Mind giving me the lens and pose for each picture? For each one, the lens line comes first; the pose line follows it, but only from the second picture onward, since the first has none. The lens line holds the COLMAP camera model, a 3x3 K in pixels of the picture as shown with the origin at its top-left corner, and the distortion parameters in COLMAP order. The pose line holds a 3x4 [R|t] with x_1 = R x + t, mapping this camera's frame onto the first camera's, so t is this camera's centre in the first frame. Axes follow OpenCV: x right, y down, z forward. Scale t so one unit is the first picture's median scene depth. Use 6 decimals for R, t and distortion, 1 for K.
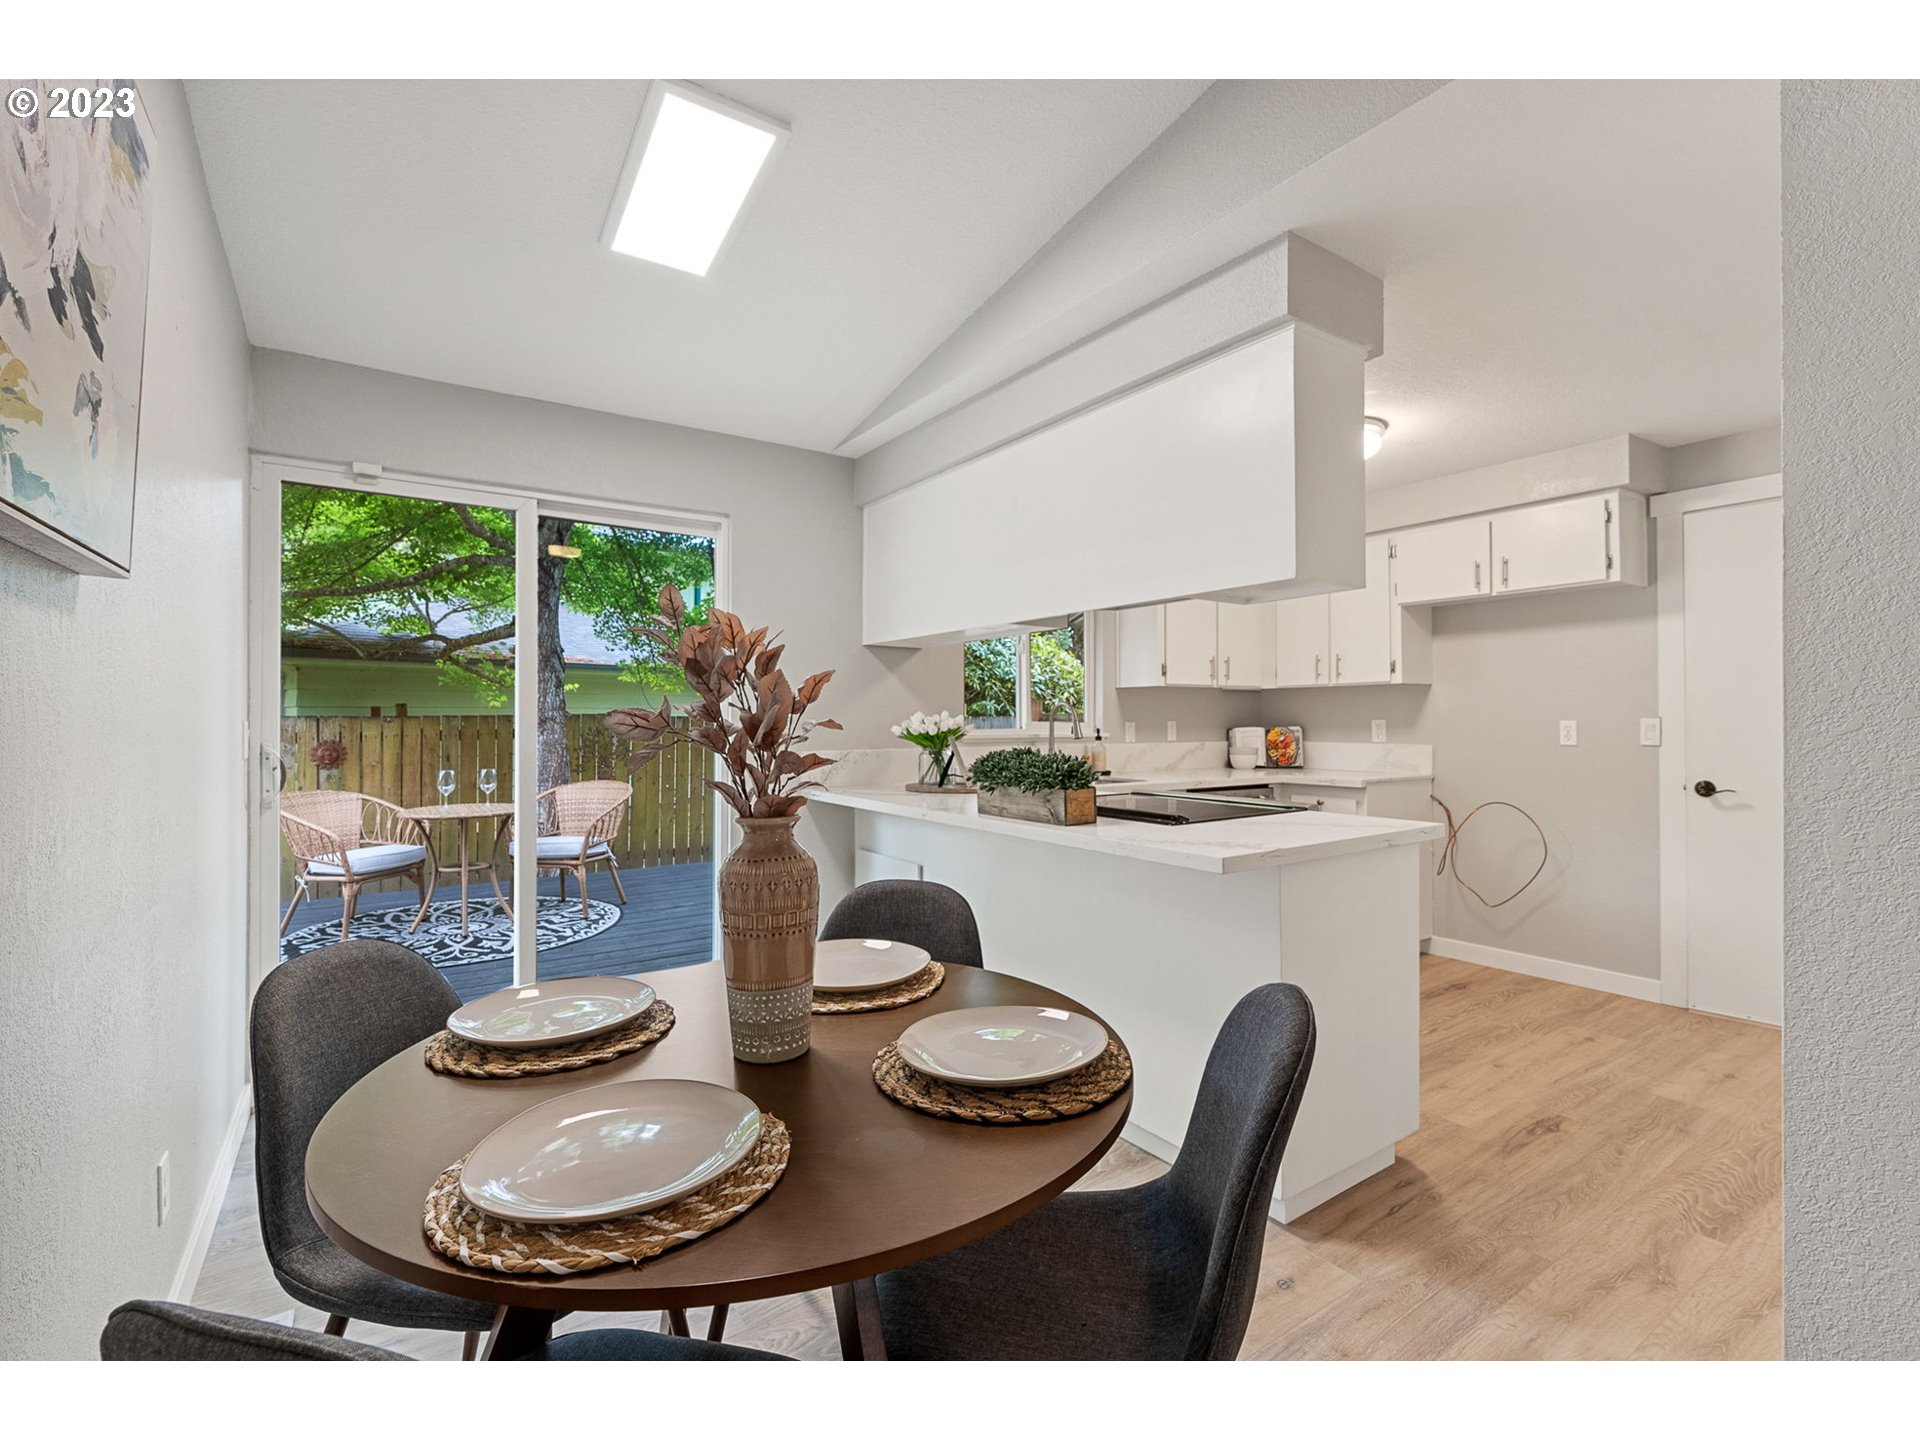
lens RADIAL K [[867.1, 0, 971.0], [0, 867.1, 714.4], [0, 0, 1]] dist [-0.012917, 0.006345]
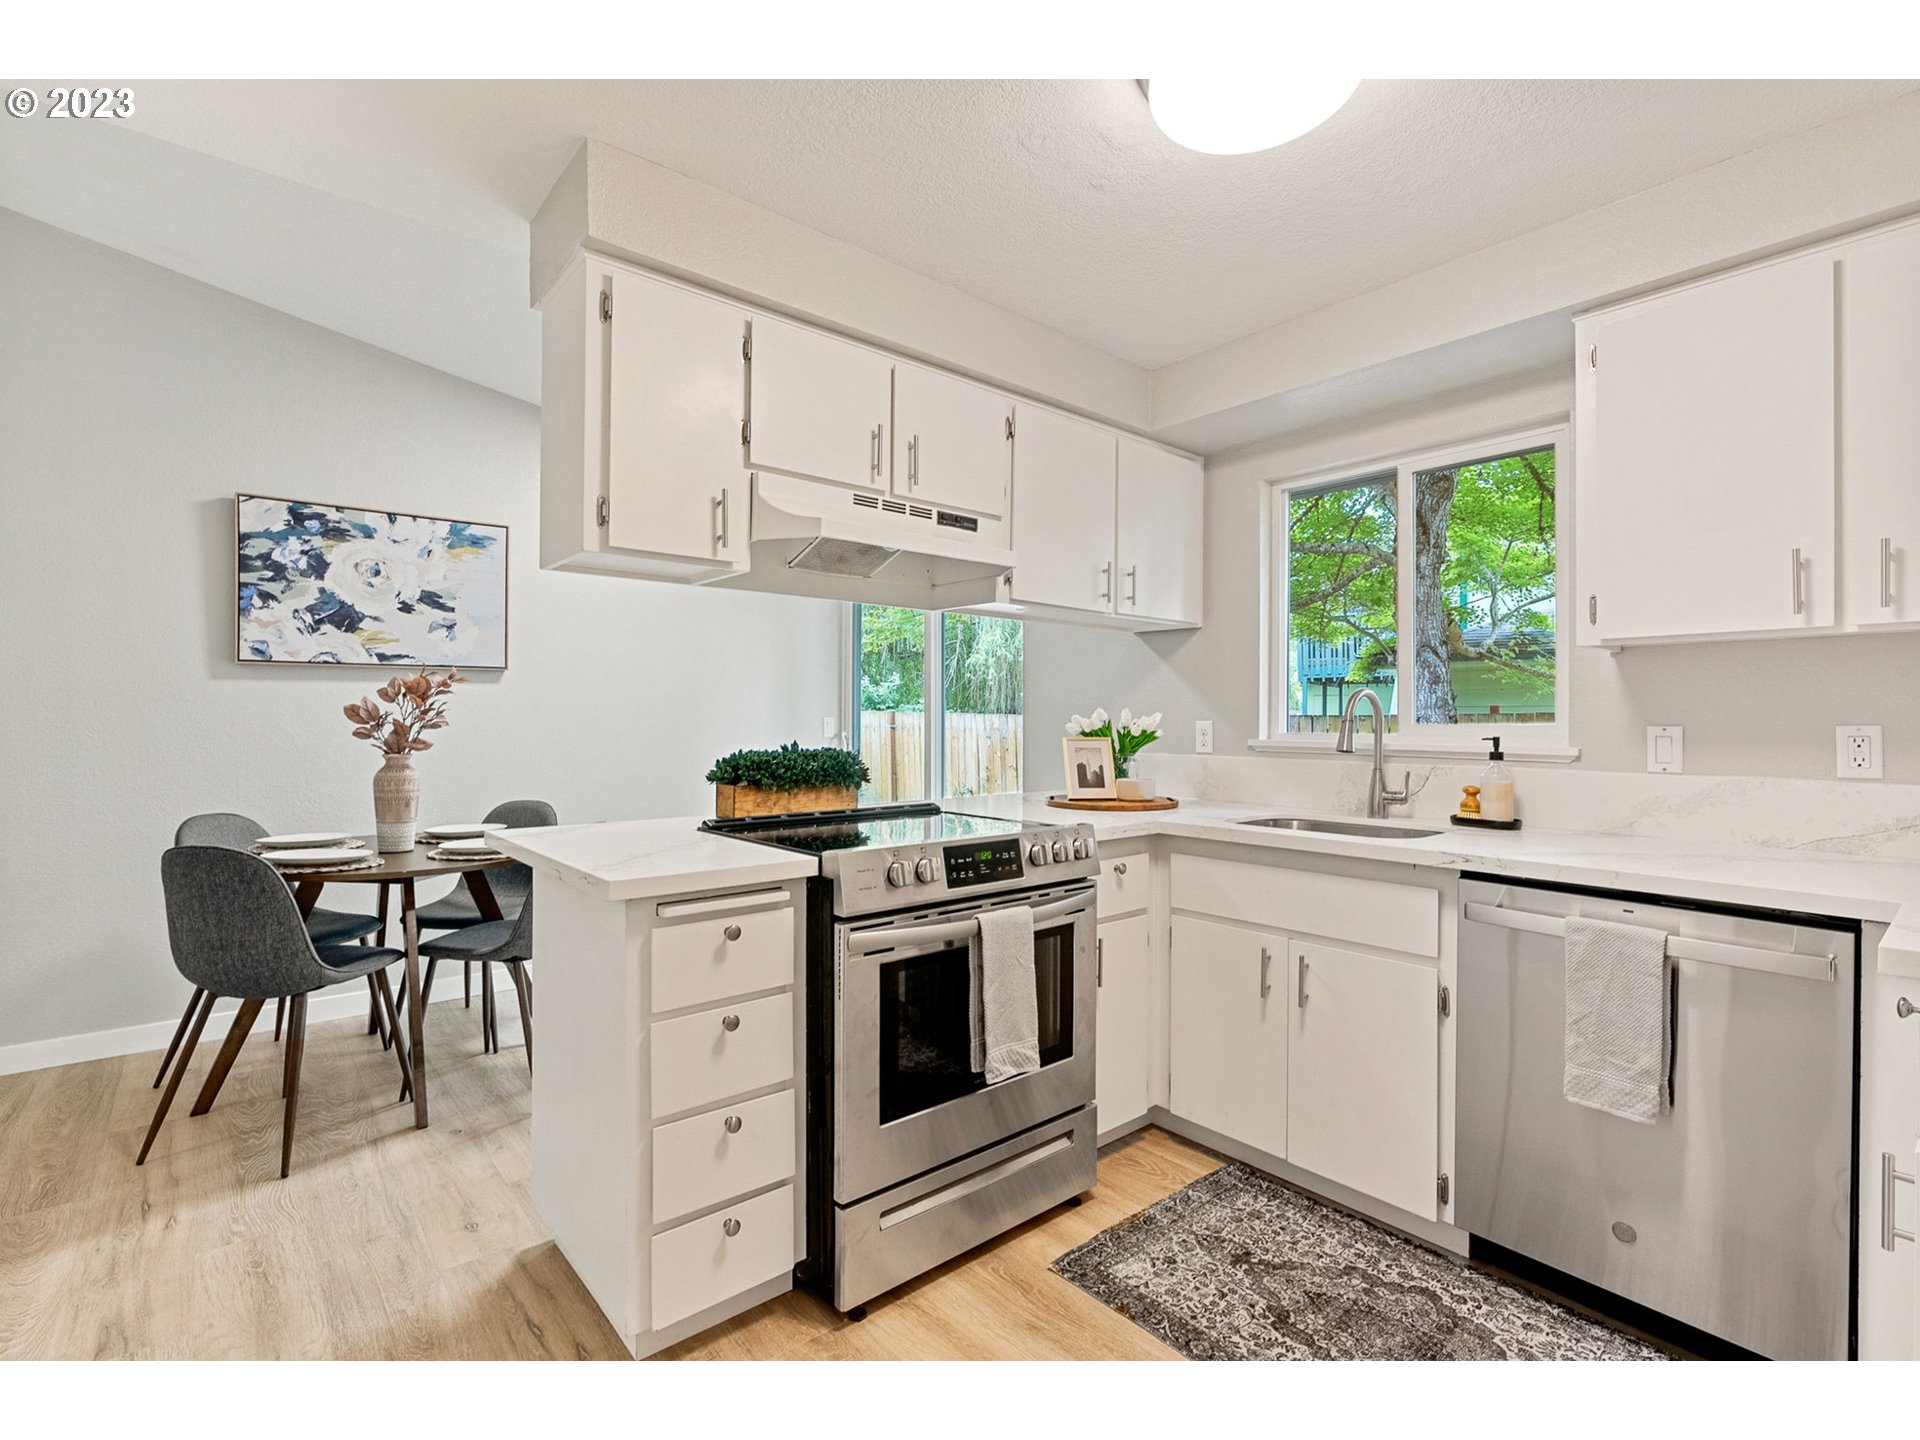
lens RADIAL K [[897.6, 0, 960.0], [0, 897.6, 720.0], [0, 0, 1]] dist [-0.013094, 0.000034]
pose [[0.092655, 0.002804, -0.995694, 0.718292], [0.001309, 0.999995, 0.002938, 0.004186], [0.995697, -0.001575, 0.092651, 0.698035]]
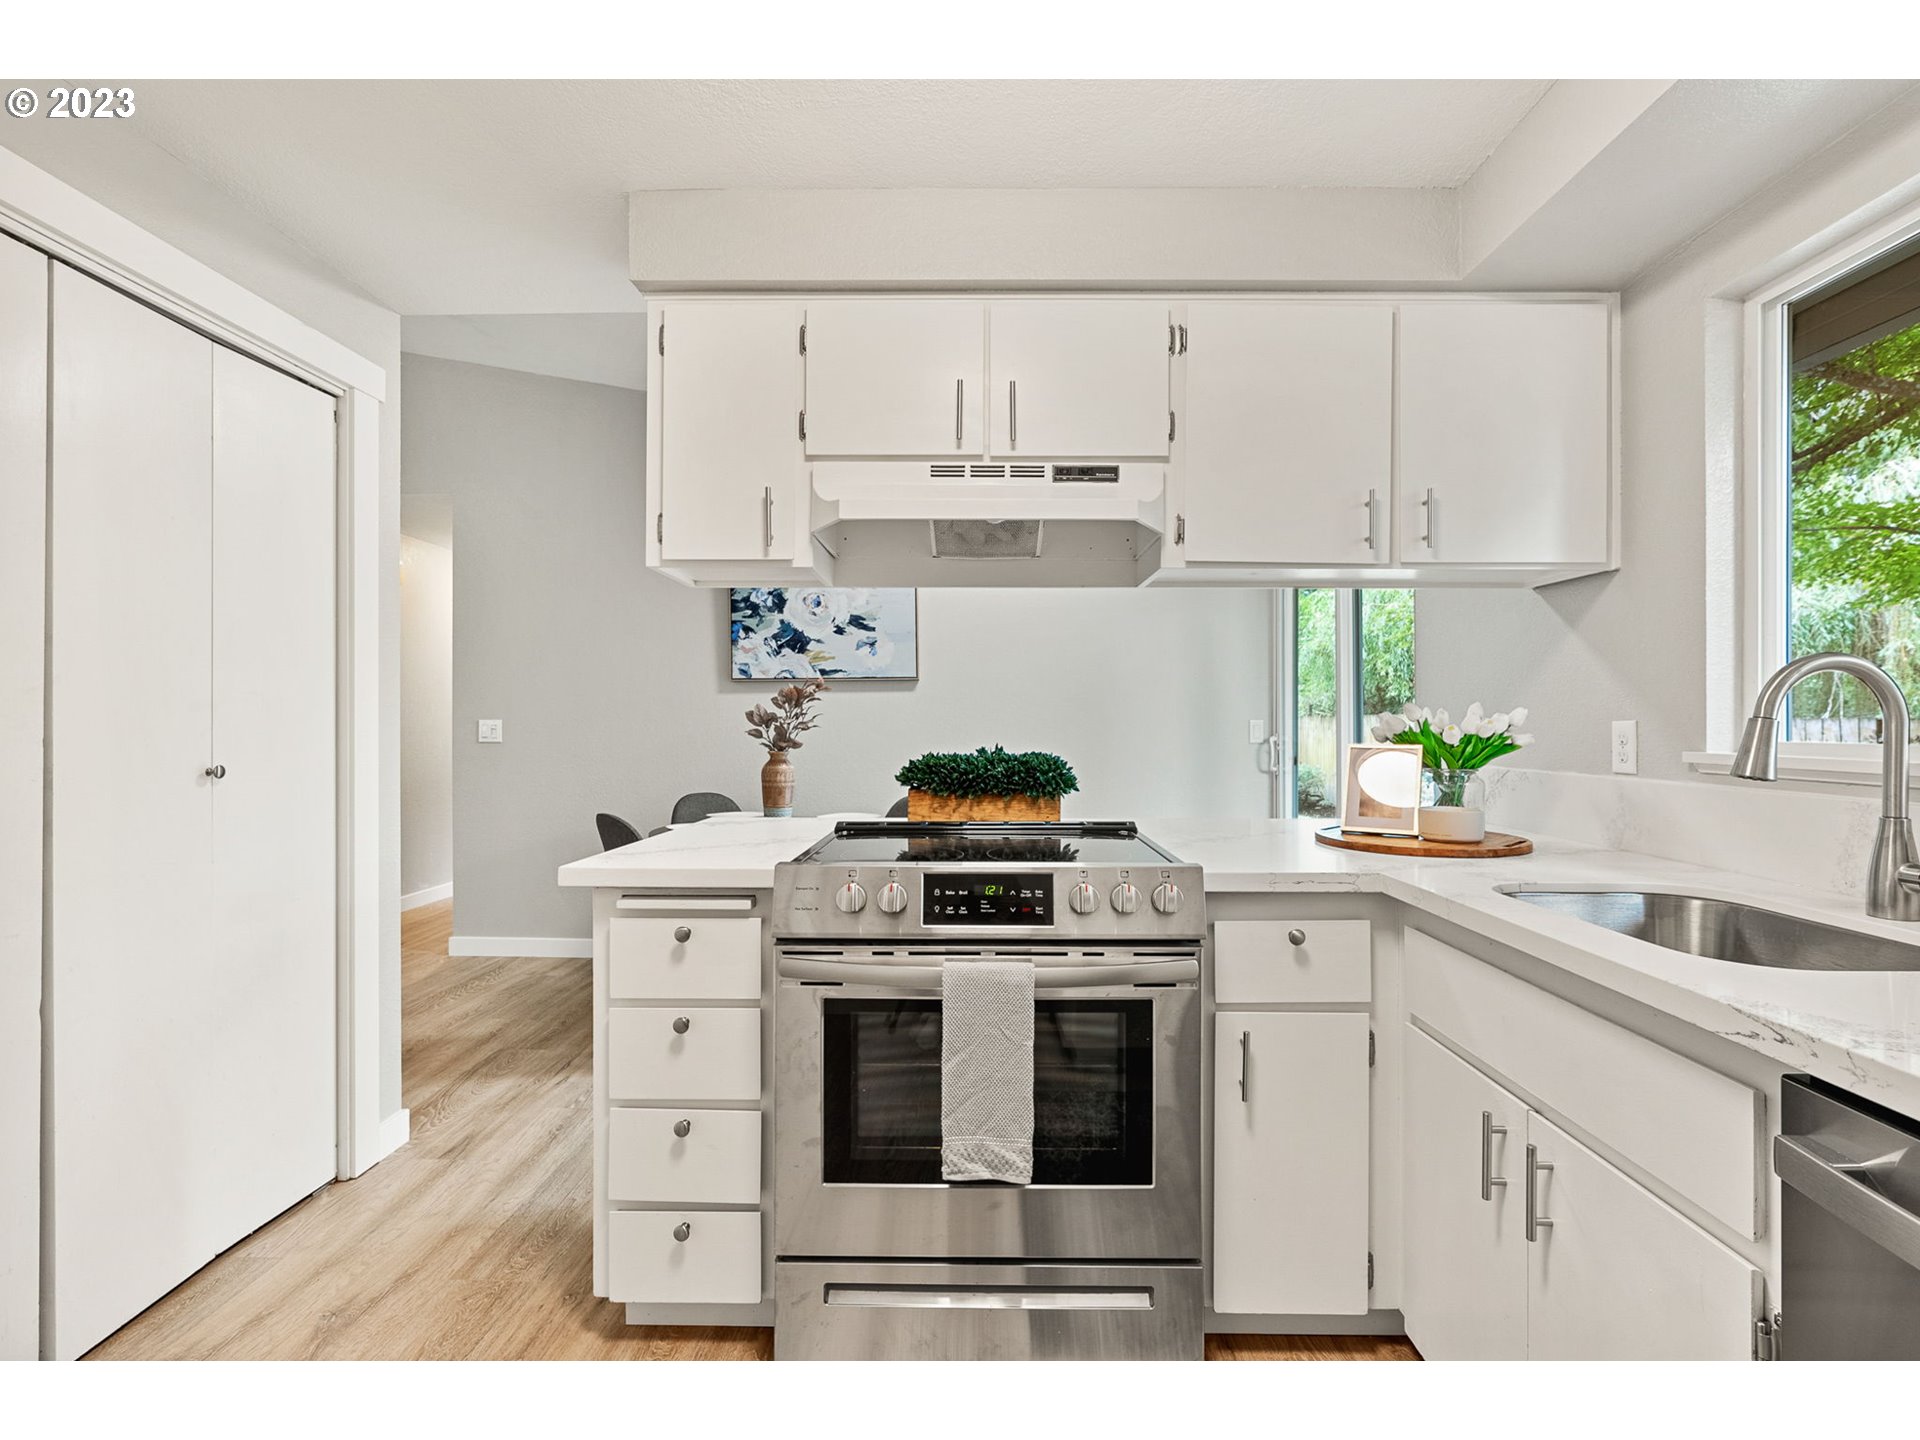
lens RADIAL K [[878.4, 0, 960.0], [0, 878.4, 720.0], [0, 0, 1]] dist [-0.020095, 0.009713]
pose [[-0.592896, -0.001763, -0.805277, 0.541229], [0.004380, 0.999976, -0.005414, 0.008255], [0.805267, -0.006737, -0.592874, 0.977253]]
